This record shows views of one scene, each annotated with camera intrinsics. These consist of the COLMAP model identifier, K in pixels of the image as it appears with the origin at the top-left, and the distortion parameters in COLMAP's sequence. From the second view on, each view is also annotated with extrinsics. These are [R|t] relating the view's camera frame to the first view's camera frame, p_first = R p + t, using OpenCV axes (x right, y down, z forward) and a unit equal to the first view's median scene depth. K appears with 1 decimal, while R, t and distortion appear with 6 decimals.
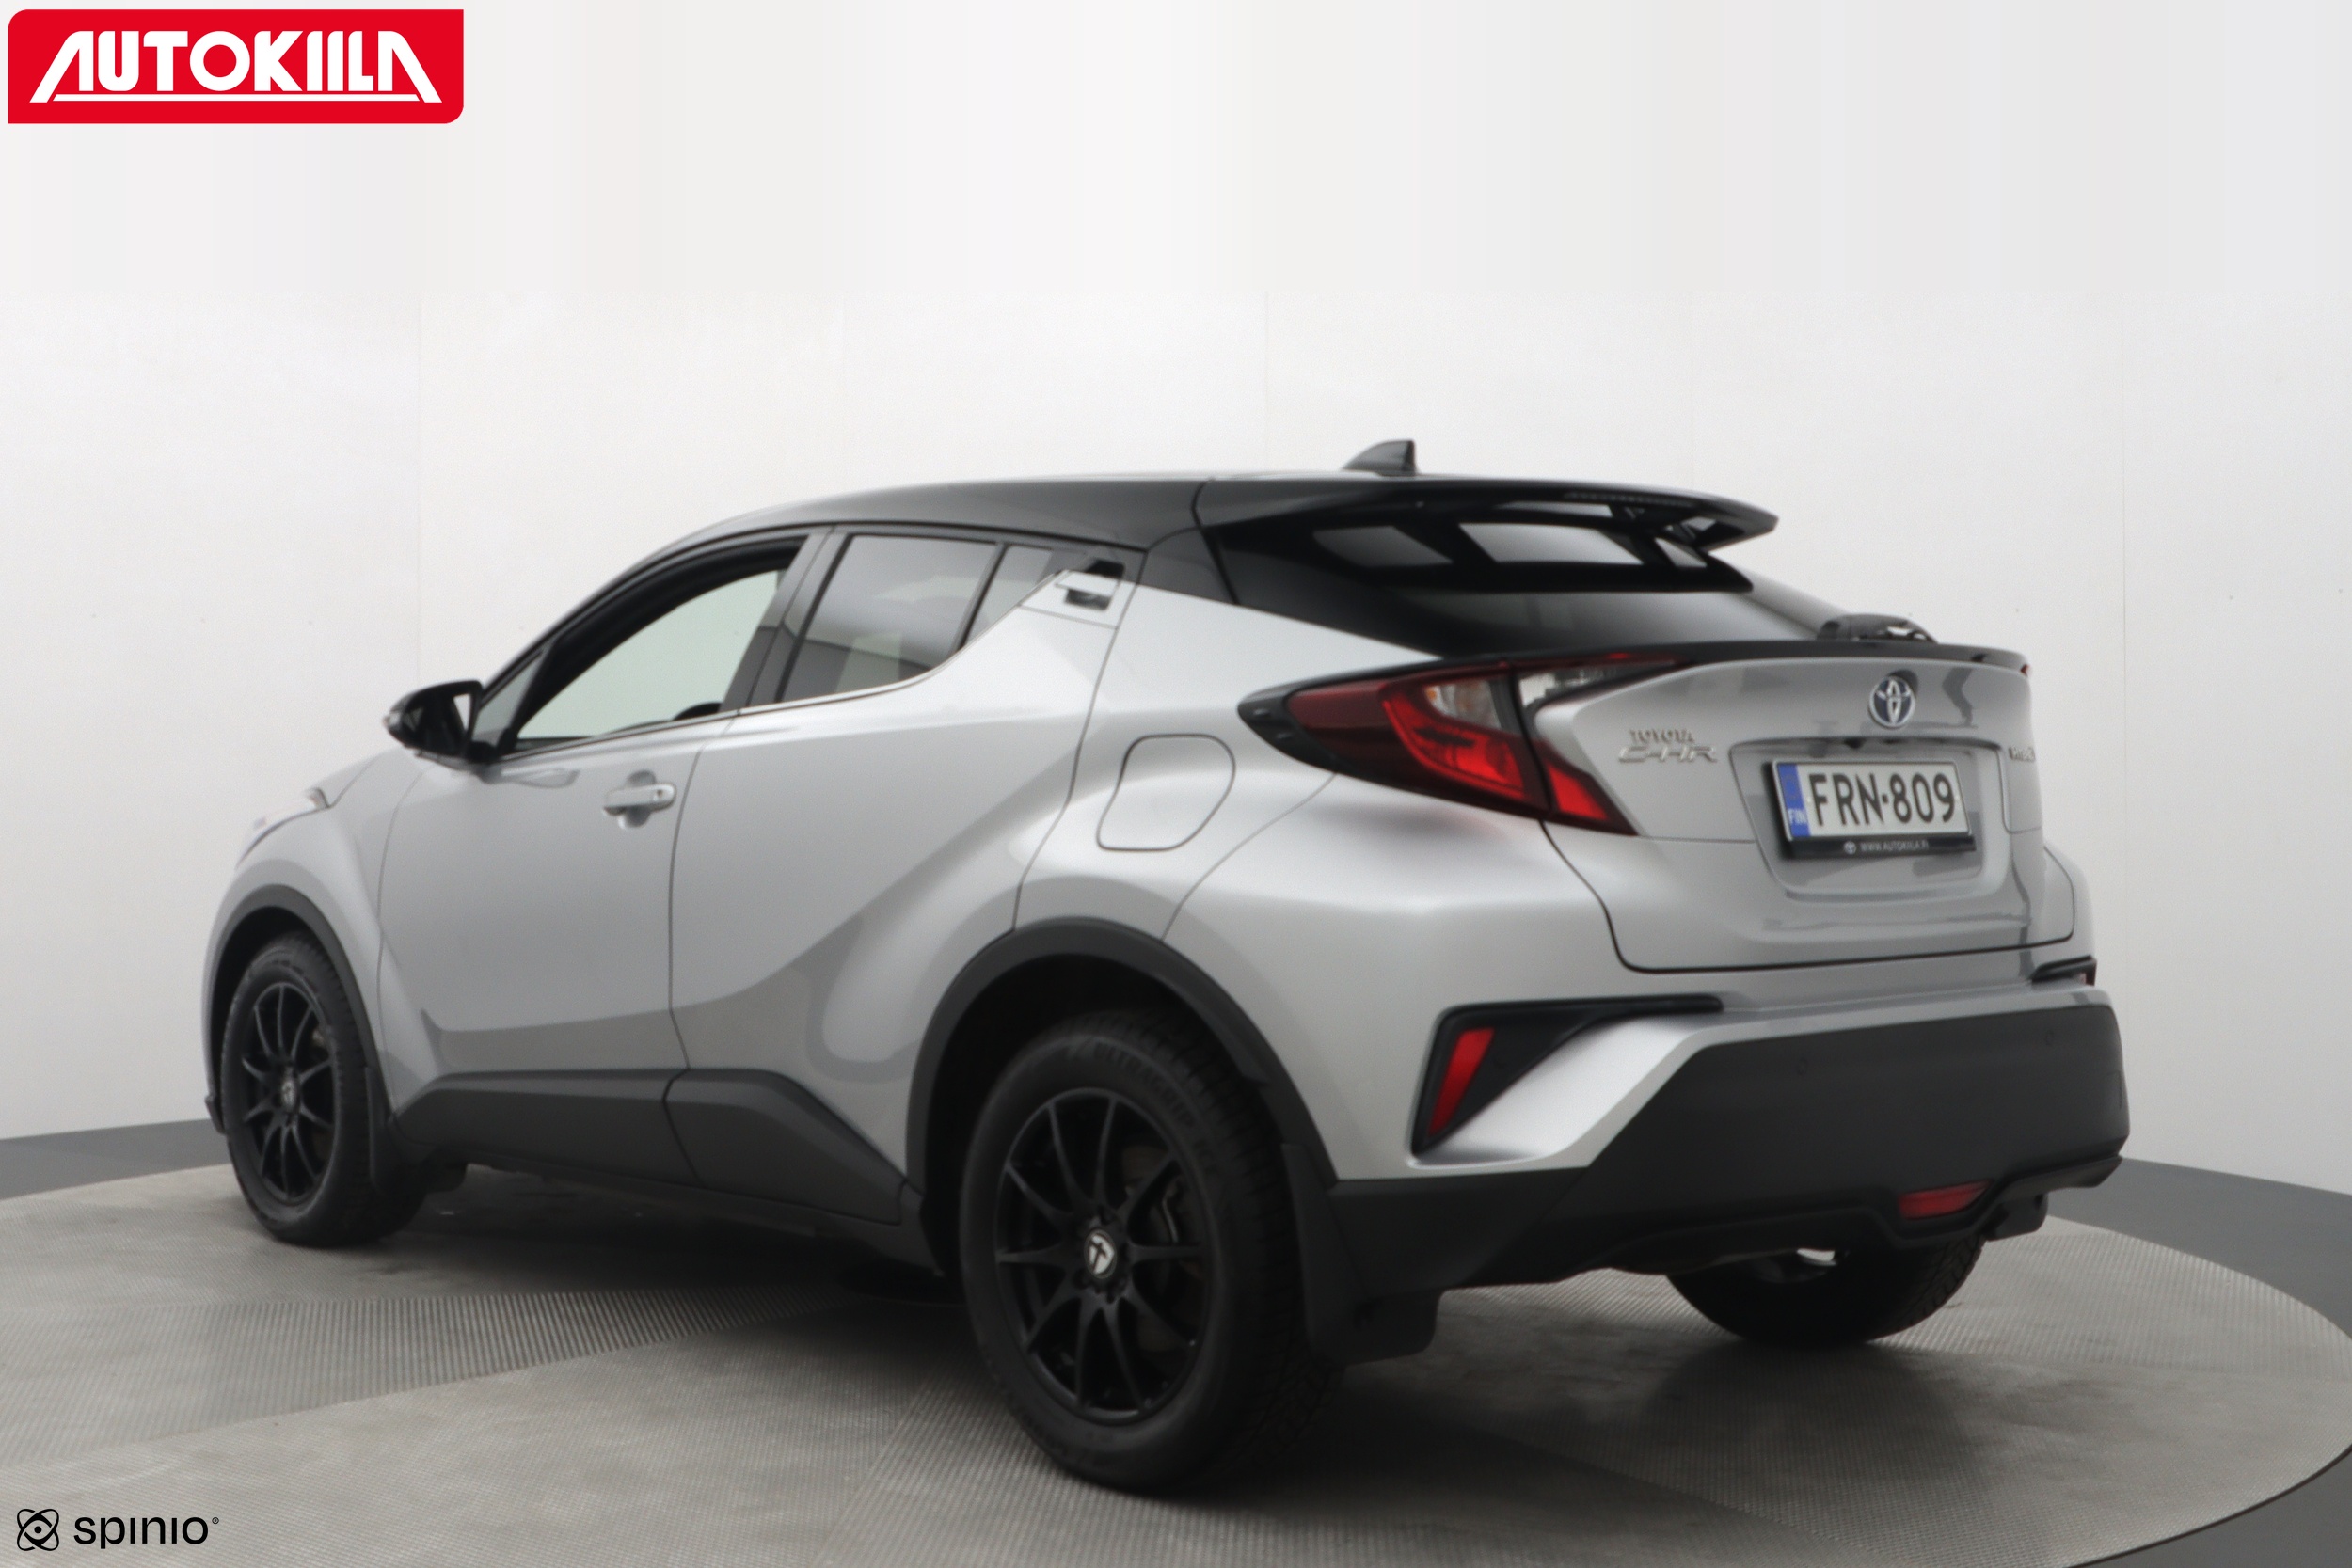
lens RADIAL K [[3237.1, 0, 1252.8], [0, 3237.1, 782.6], [0, 0, 1]] dist [0.006021, -0.017166]
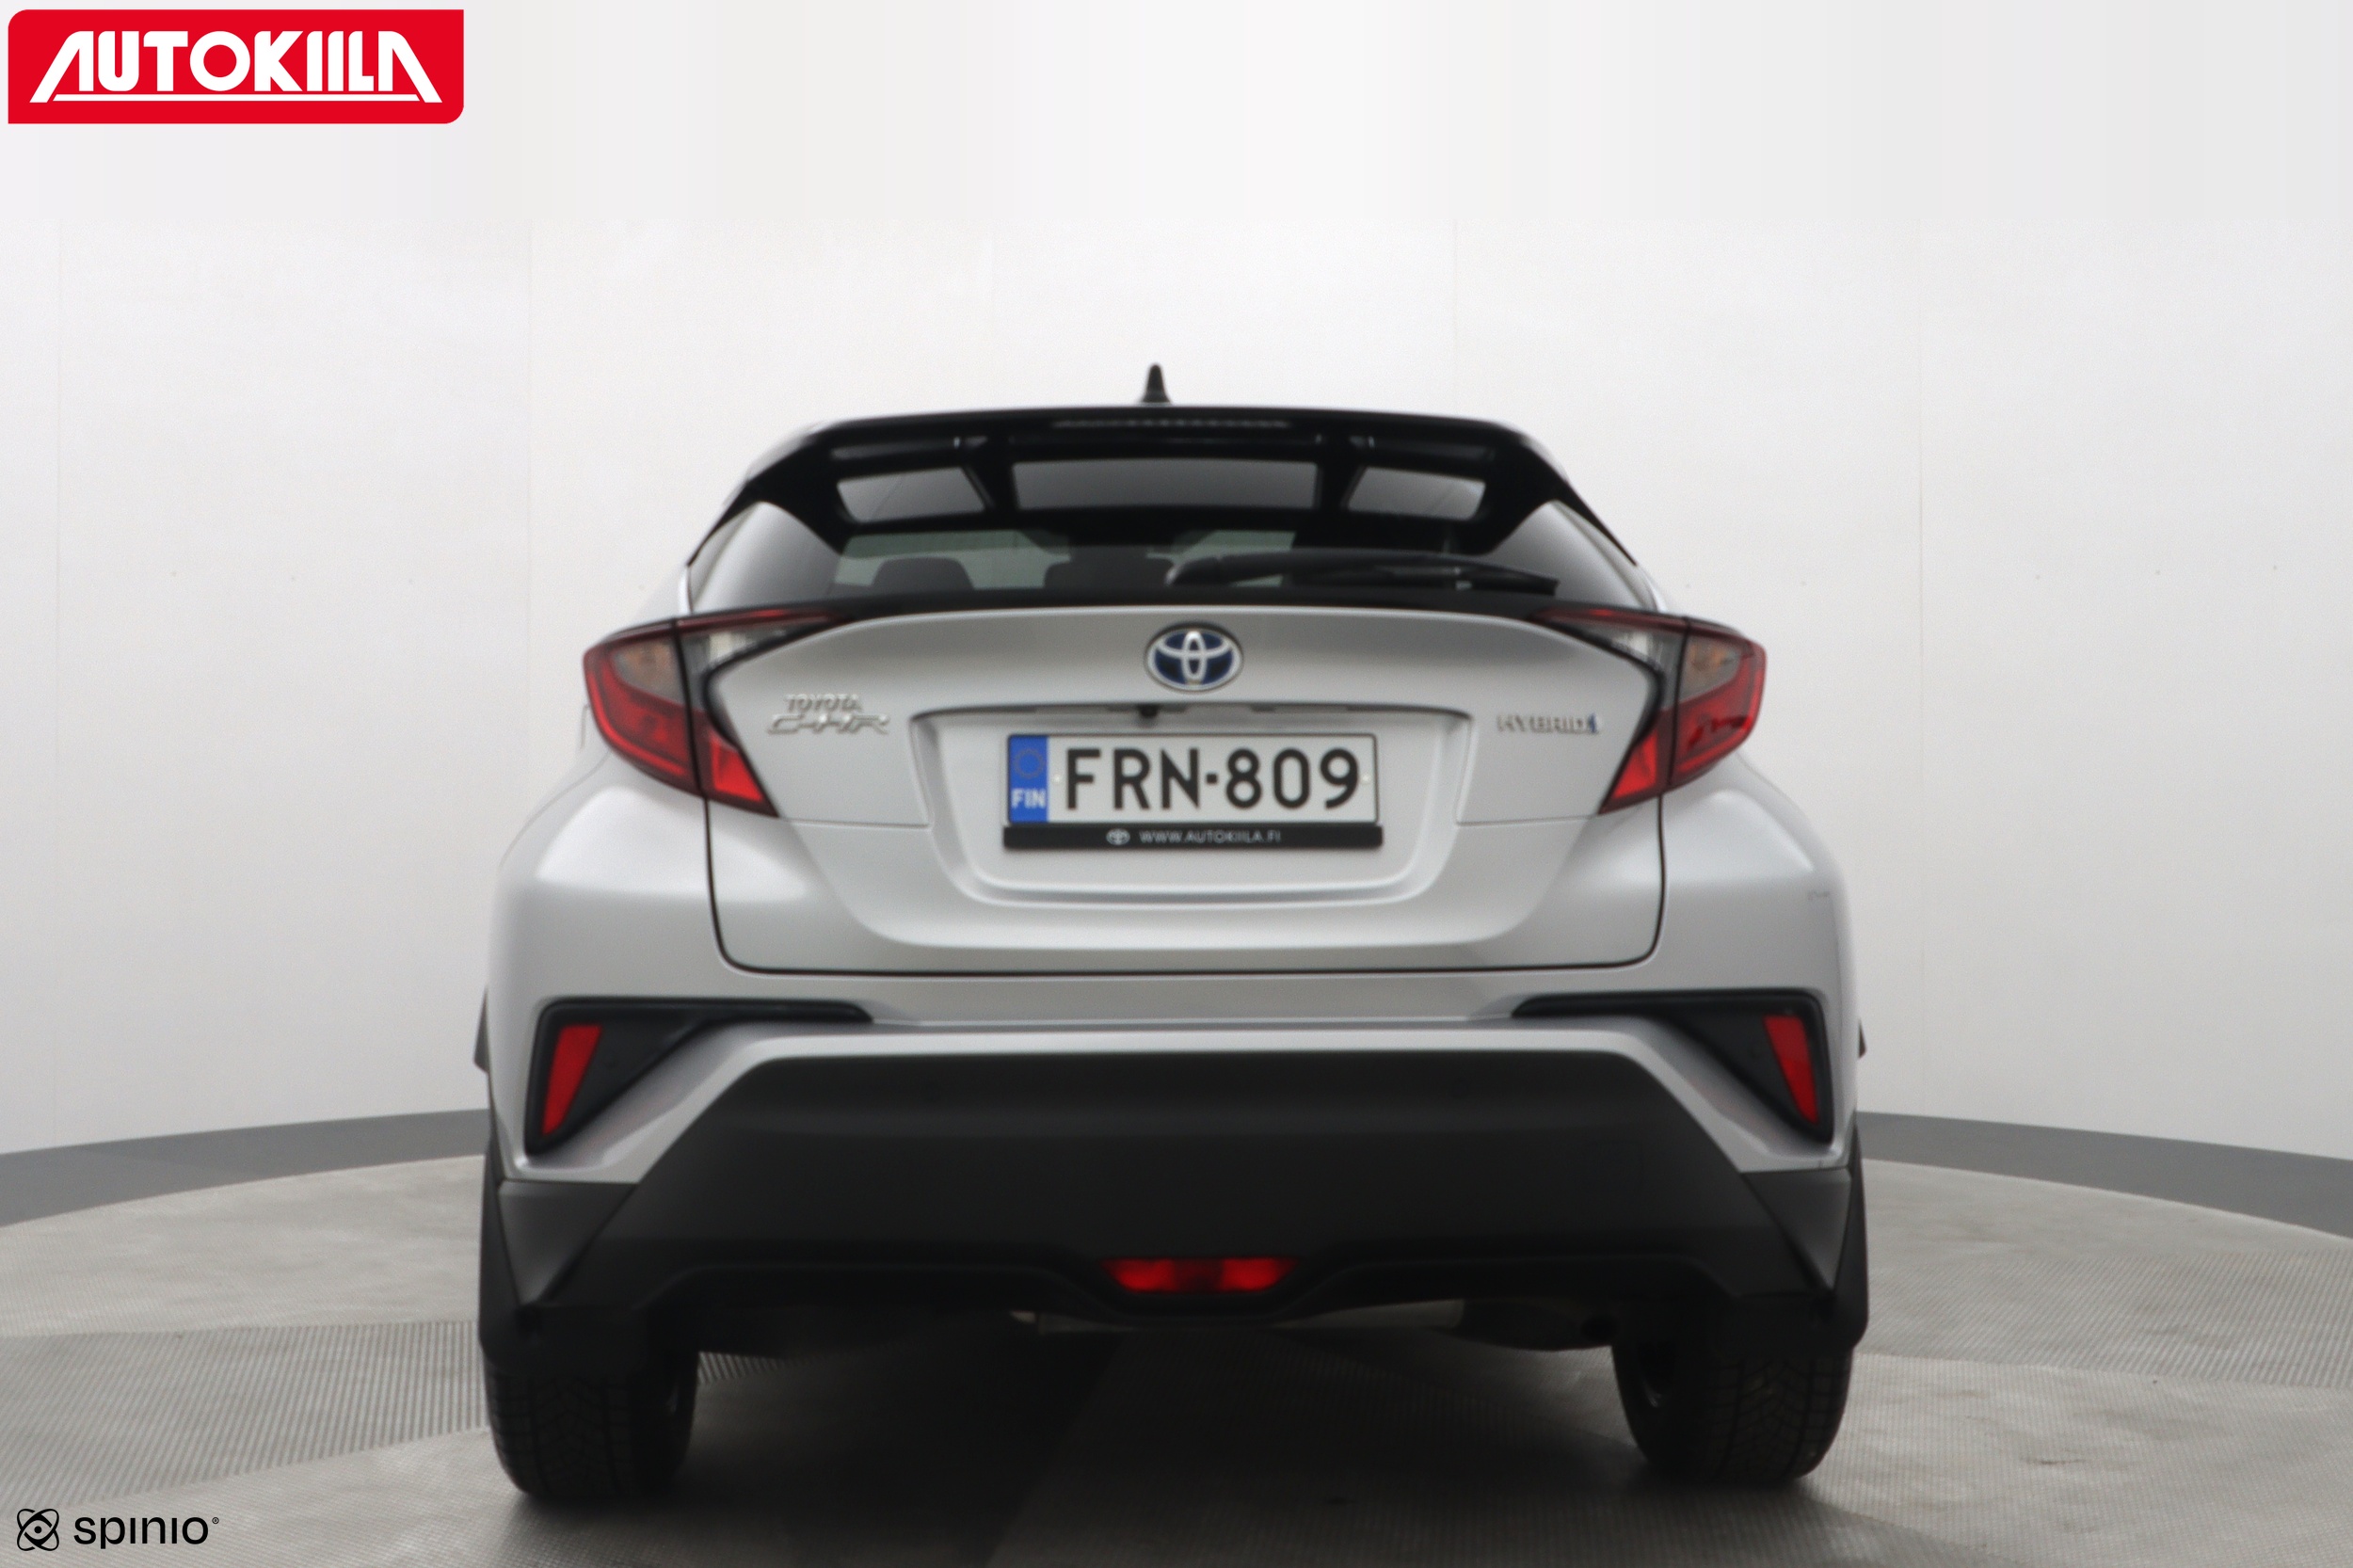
lens RADIAL K [[3238.8, 0, 1253.3], [0, 3238.8, 782.6], [0, 0, 1]] dist [0.006021, -0.017166]
pose [[0.758597, 0.009026, -0.651497, 0.743583], [-0.004865, 0.999955, 0.008189, -0.000760], [0.651542, -0.003043, 0.758607, 0.389277]]
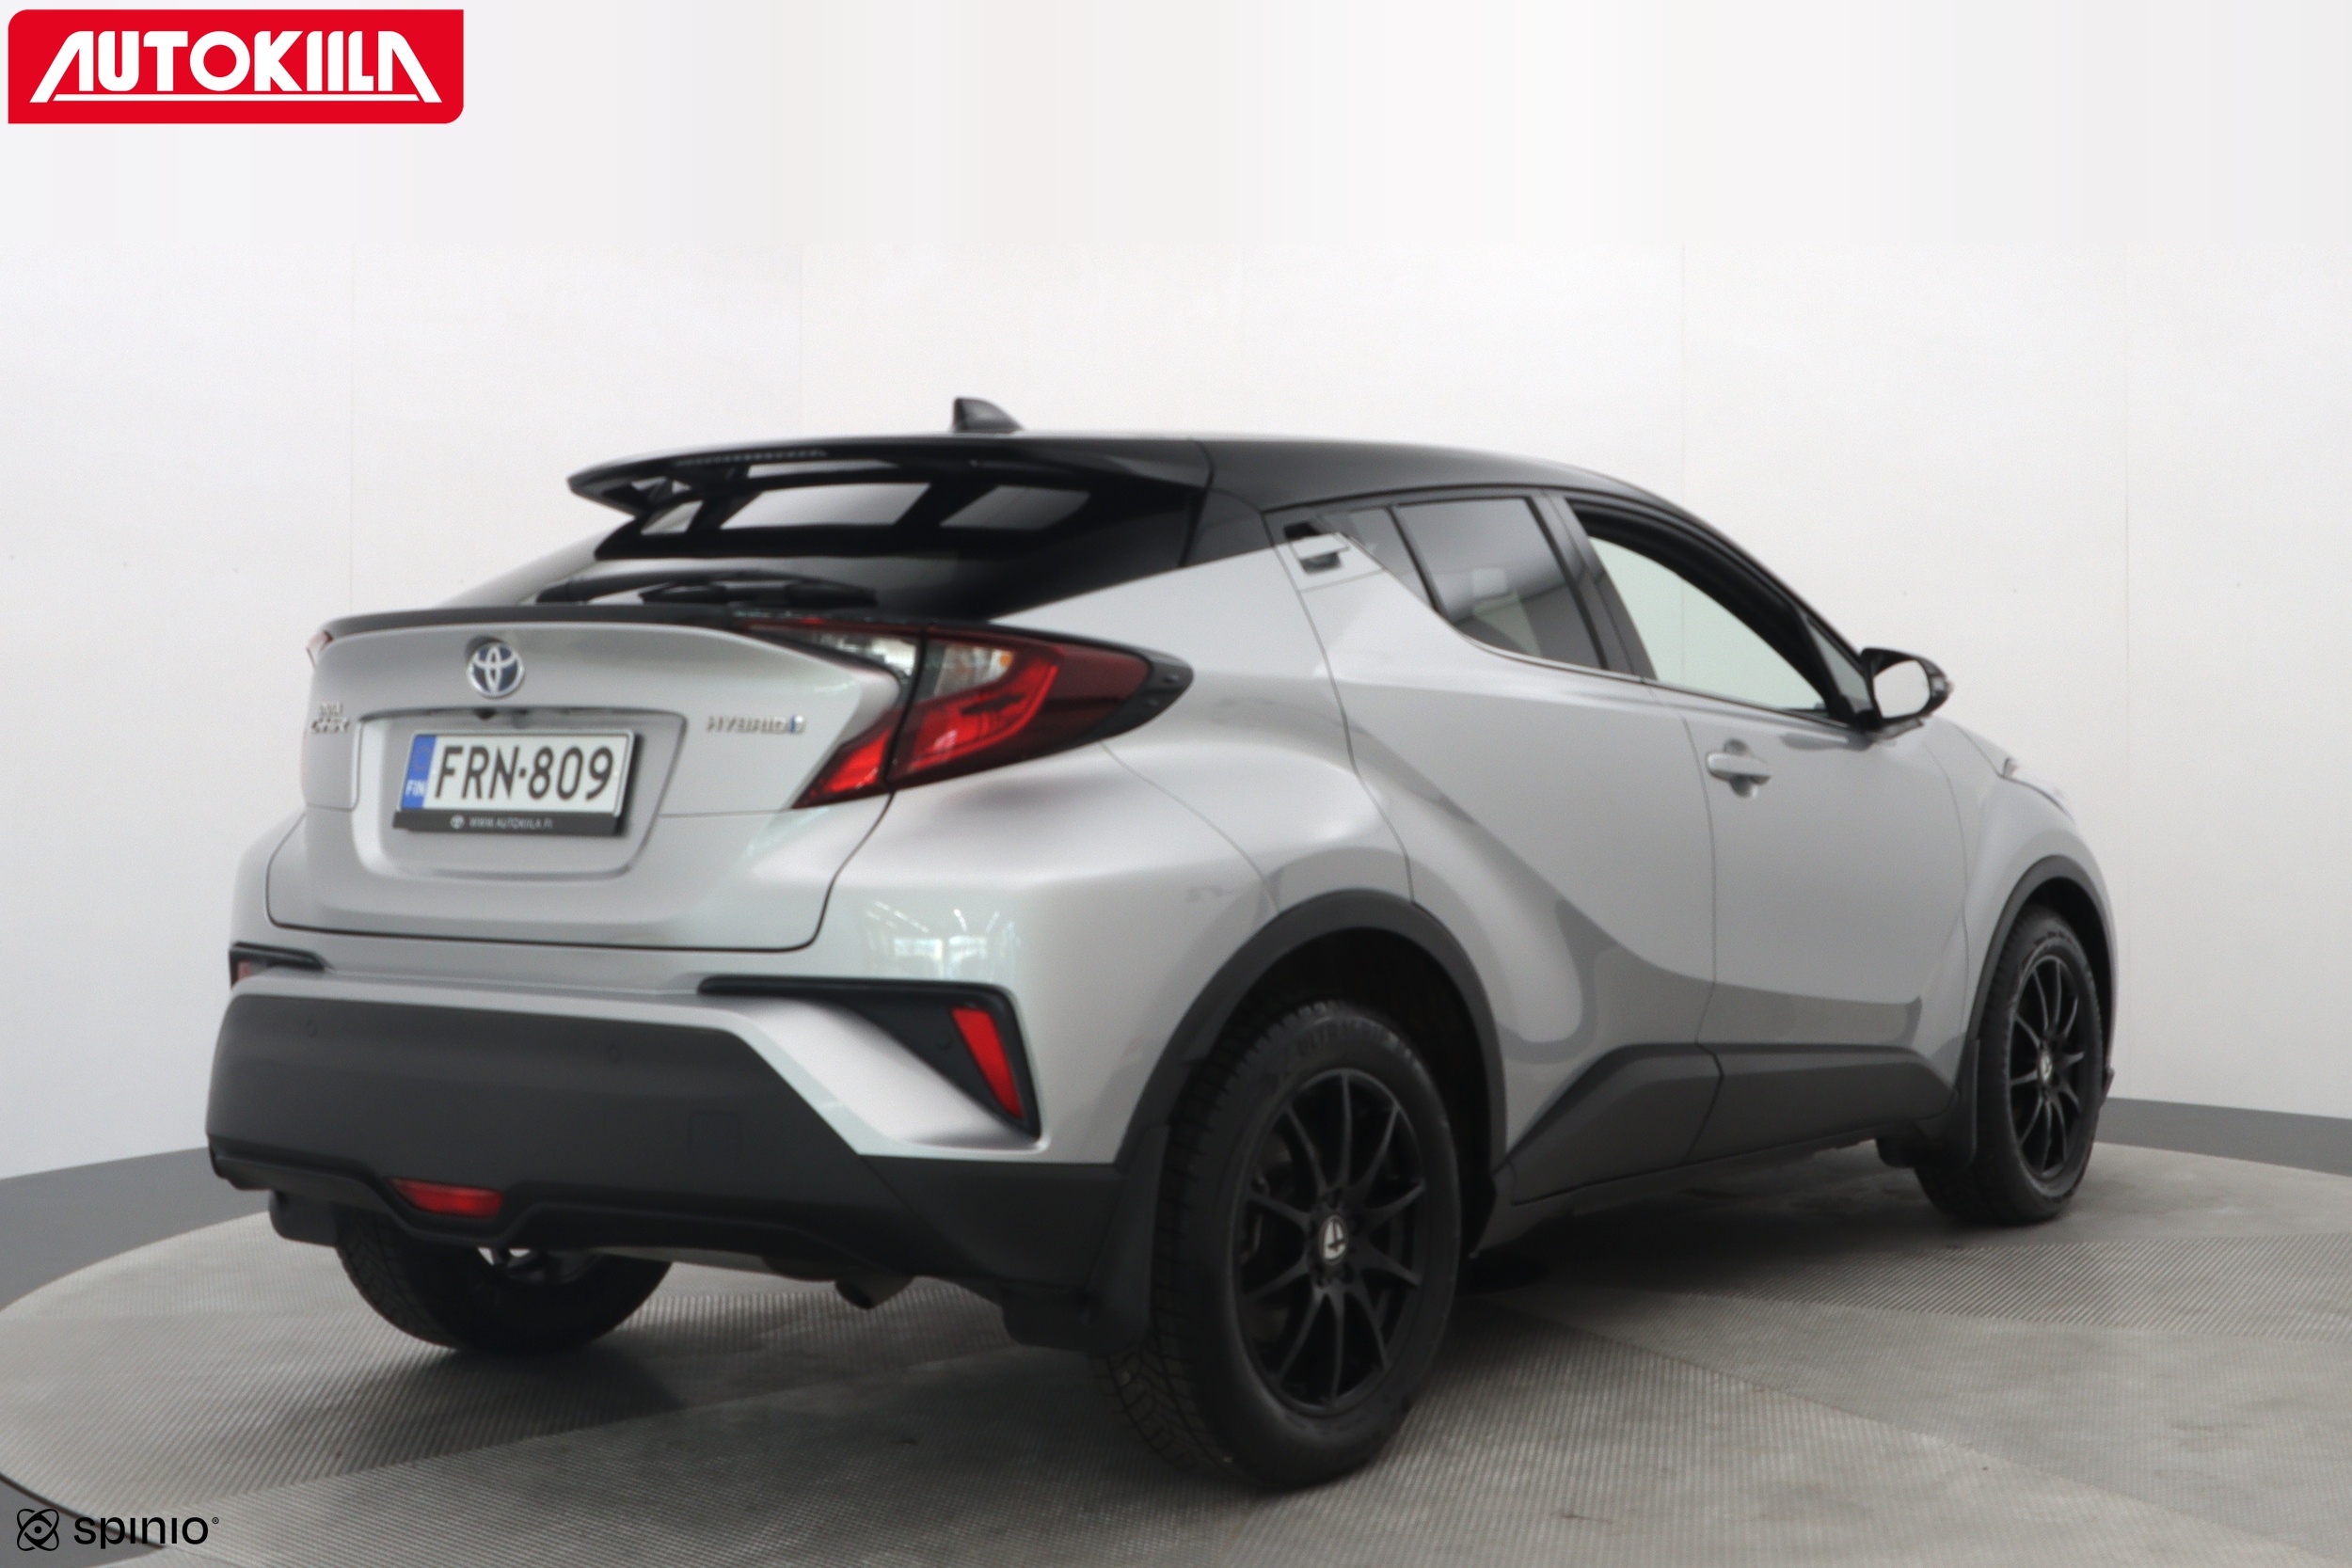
lens RADIAL K [[3237.1, 0, 1252.8], [0, 3237.1, 782.6], [0, 0, 1]] dist [0.006021, -0.017166]
pose [[0.173023, 0.016965, -0.984772, 1.171089], [-0.005623, 0.999852, 0.016236, -0.008688], [0.984902, 0.002728, 0.173093, 1.056029]]
